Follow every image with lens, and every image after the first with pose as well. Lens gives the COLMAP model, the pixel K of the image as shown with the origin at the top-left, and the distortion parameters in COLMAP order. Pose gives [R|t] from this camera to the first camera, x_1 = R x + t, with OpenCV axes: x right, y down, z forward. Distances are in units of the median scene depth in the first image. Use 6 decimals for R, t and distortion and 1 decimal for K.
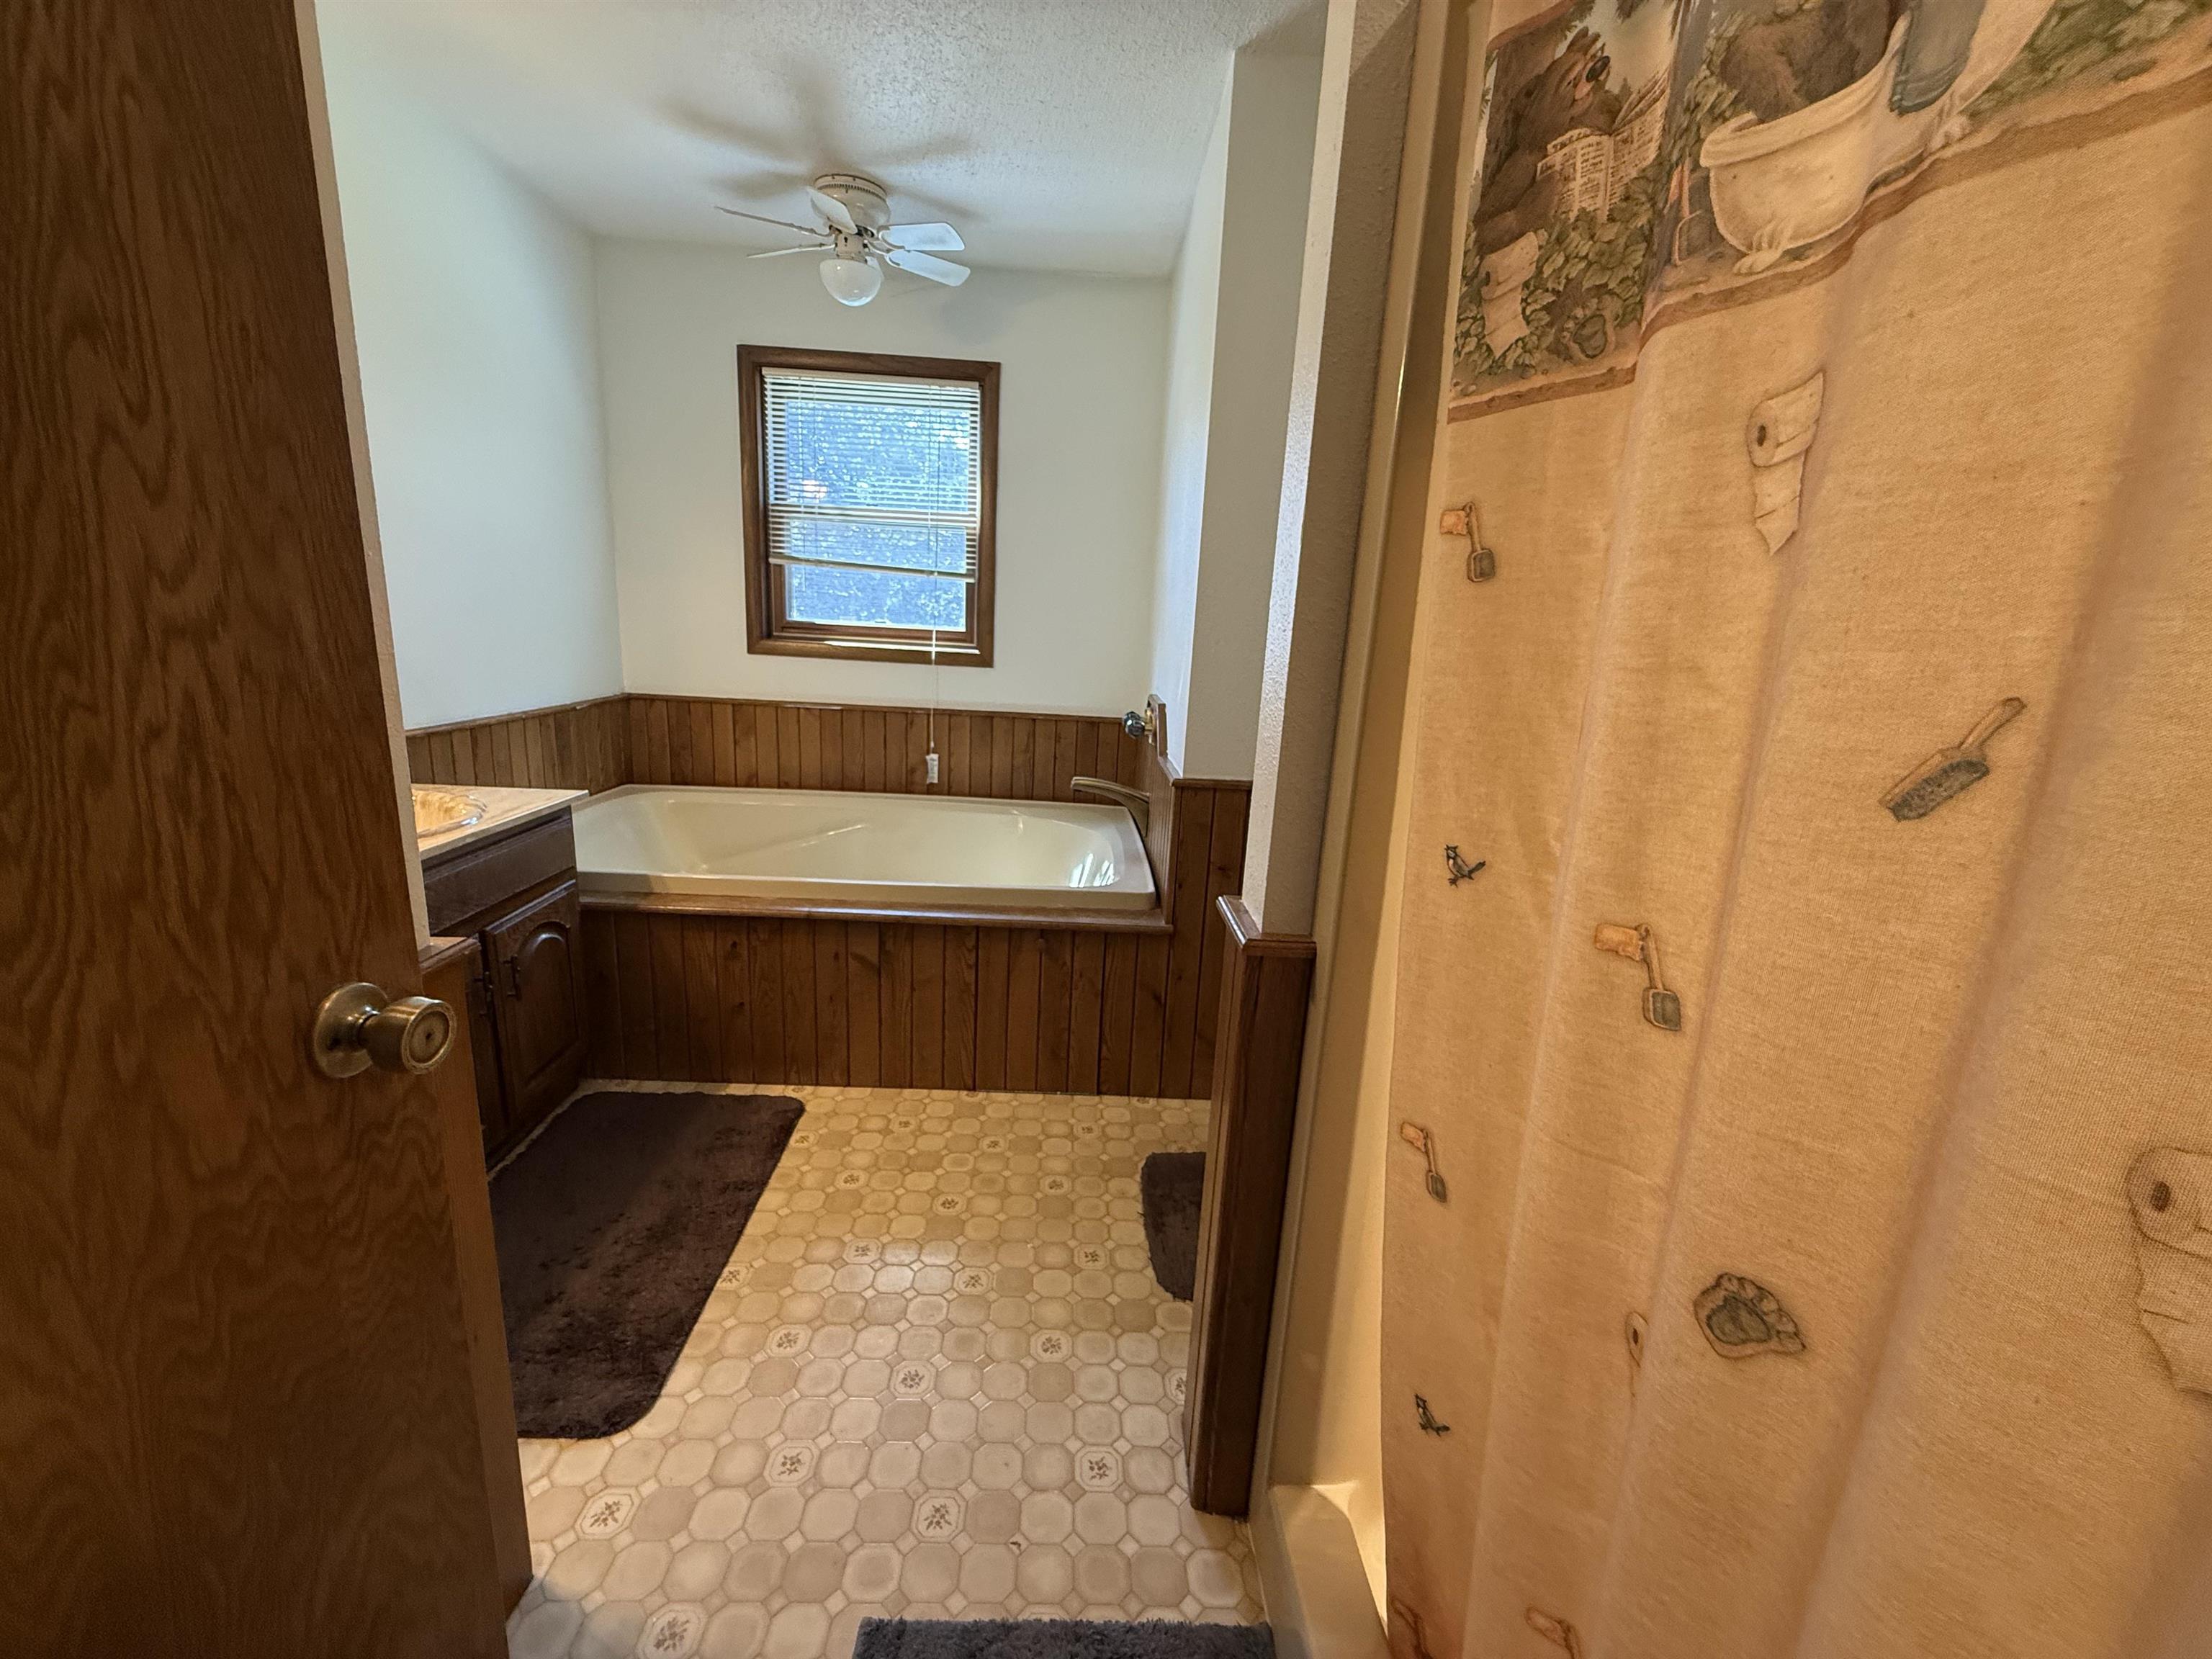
lens RADIAL K [[875.5, 0, 1097.2], [0, 875.5, 829.5], [0, 0, 1]] dist [0.000842, 0.000110]
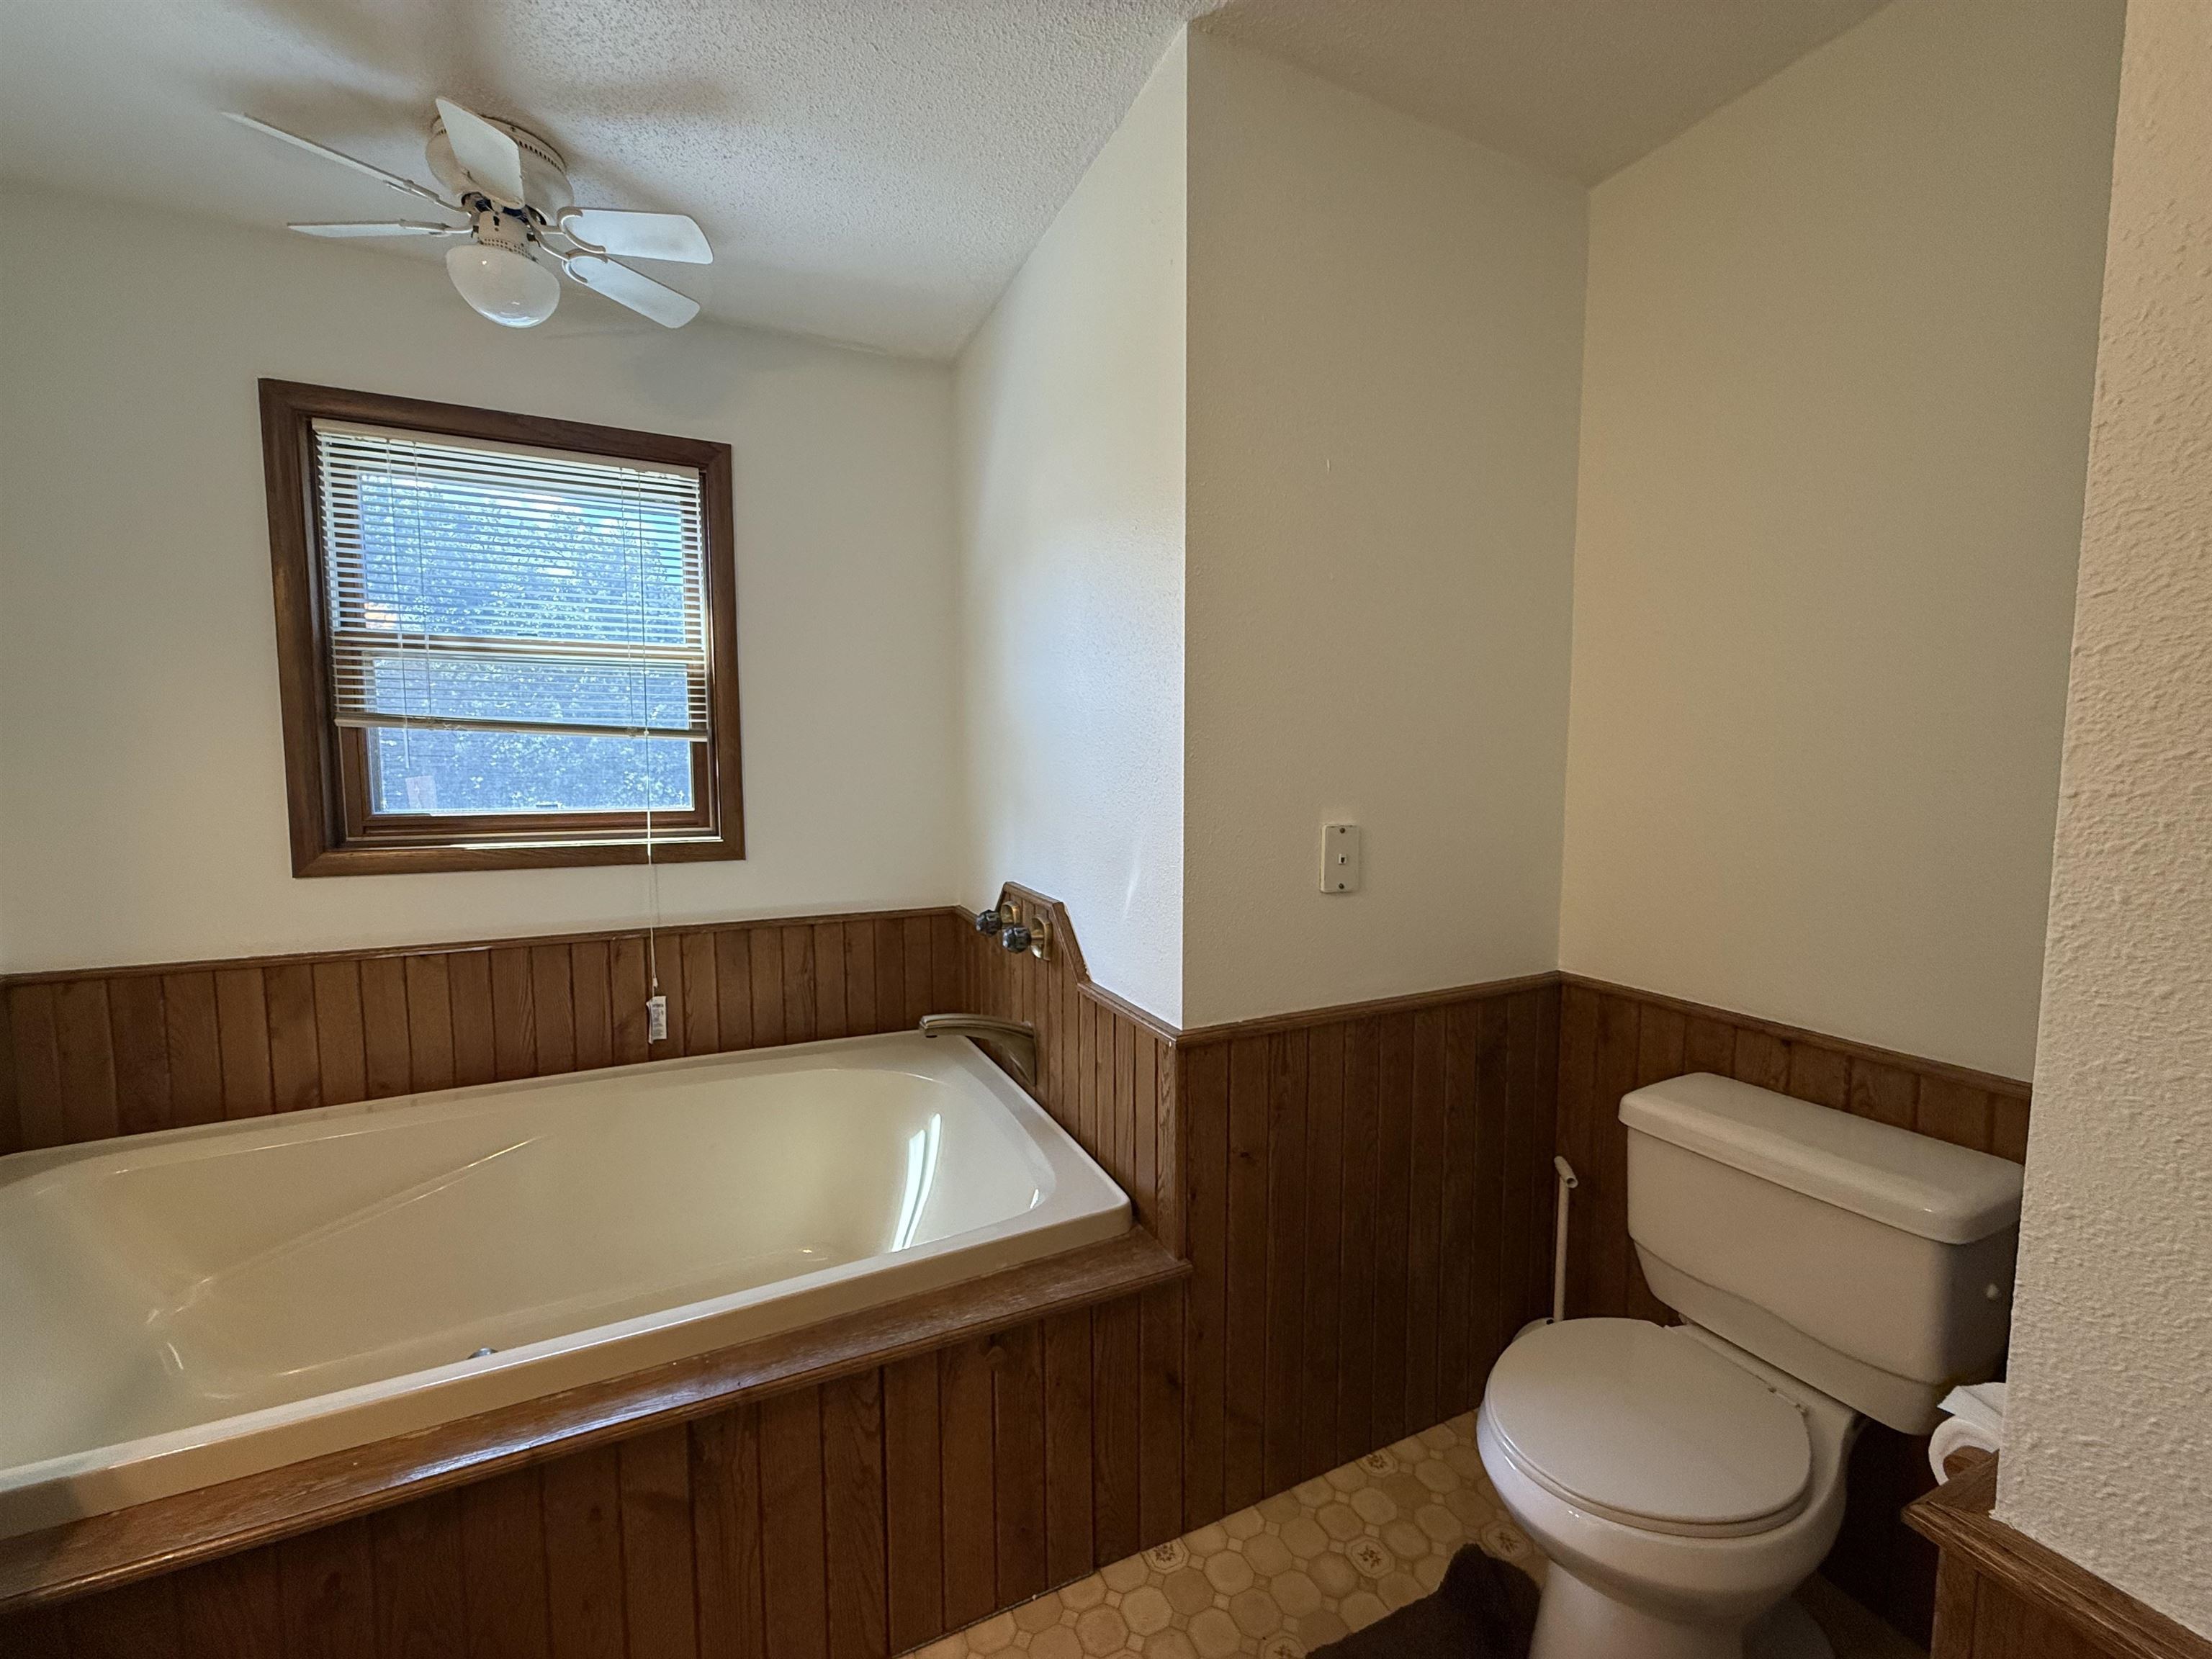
lens RADIAL K [[875.5, 0, 1097.2], [0, 875.5, 829.5], [0, 0, 1]] dist [0.000842, 0.000110]
pose [[0.916126, -0.085524, 0.391662, -0.137210], [0.138665, 0.984276, -0.109418, -0.096346], [-0.376146, 0.154551, 0.913580, 0.264967]]
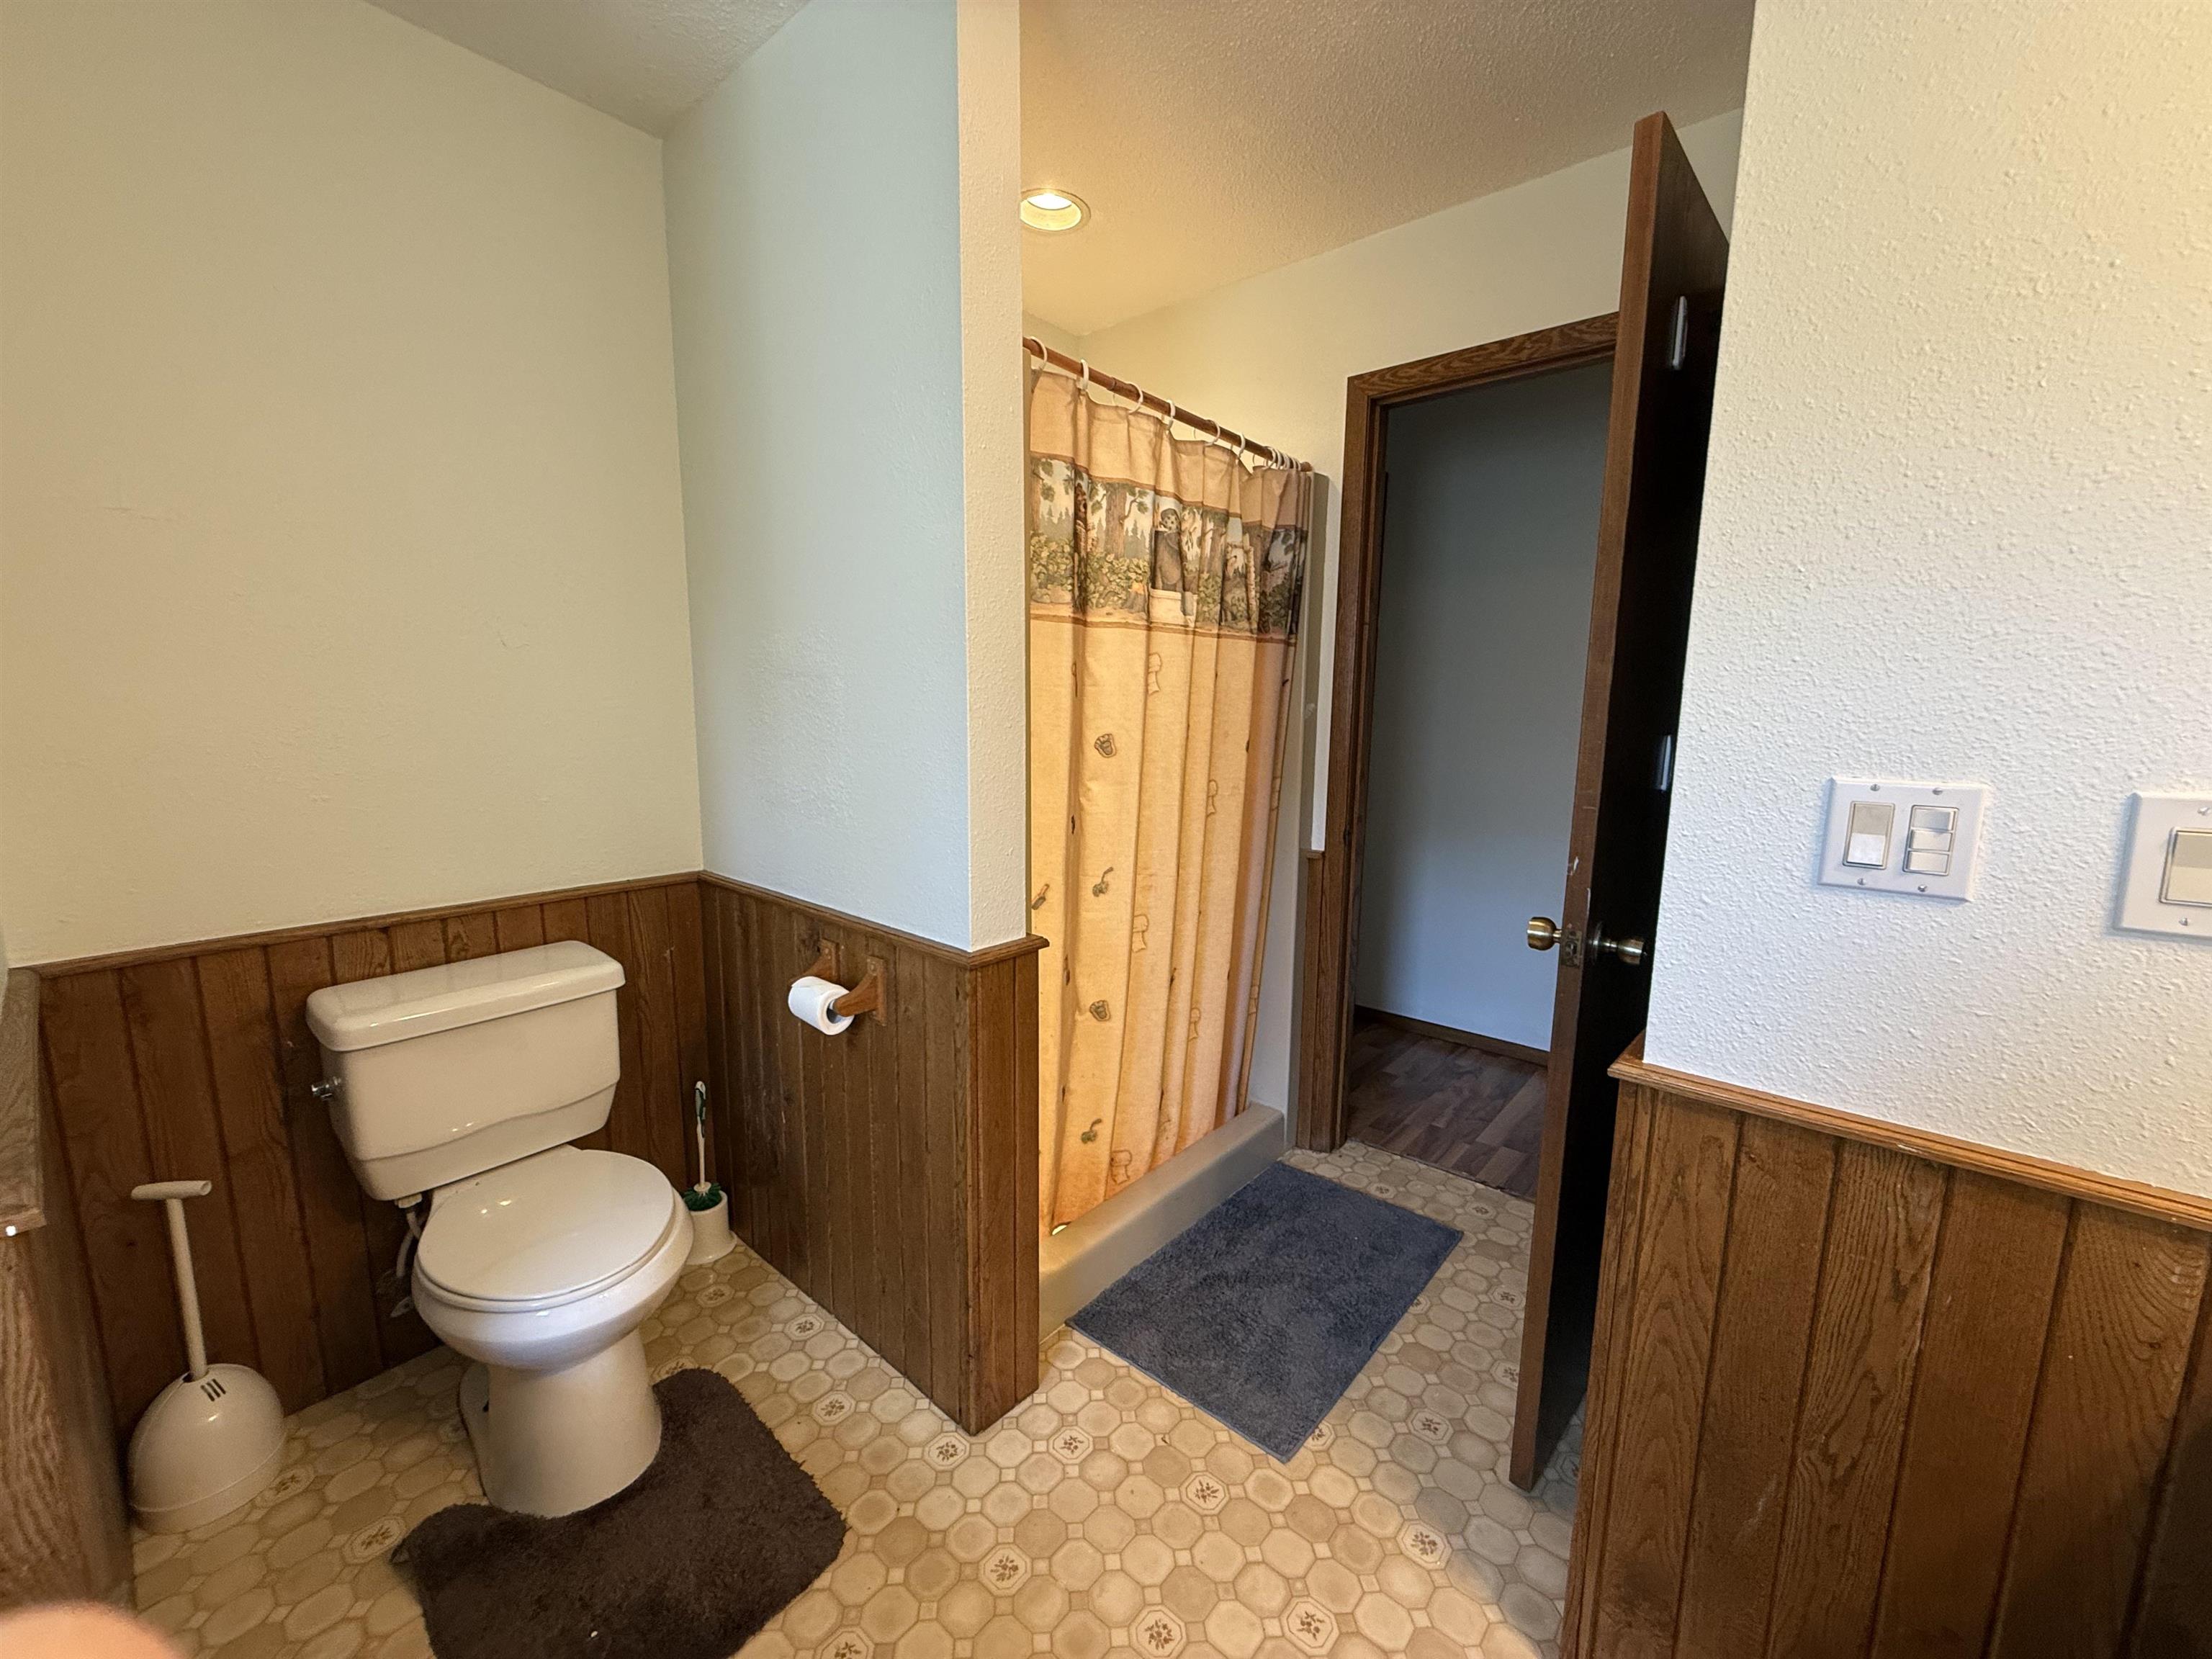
lens RADIAL K [[875.5, 0, 1097.2], [0, 875.5, 829.5], [0, 0, 1]] dist [0.000842, 0.000110]
pose [[-0.733985, -0.159769, 0.660107, -0.256808], [0.108109, 0.932060, 0.345799, -0.166264], [-0.670507, 0.325174, -0.666845, 0.579189]]
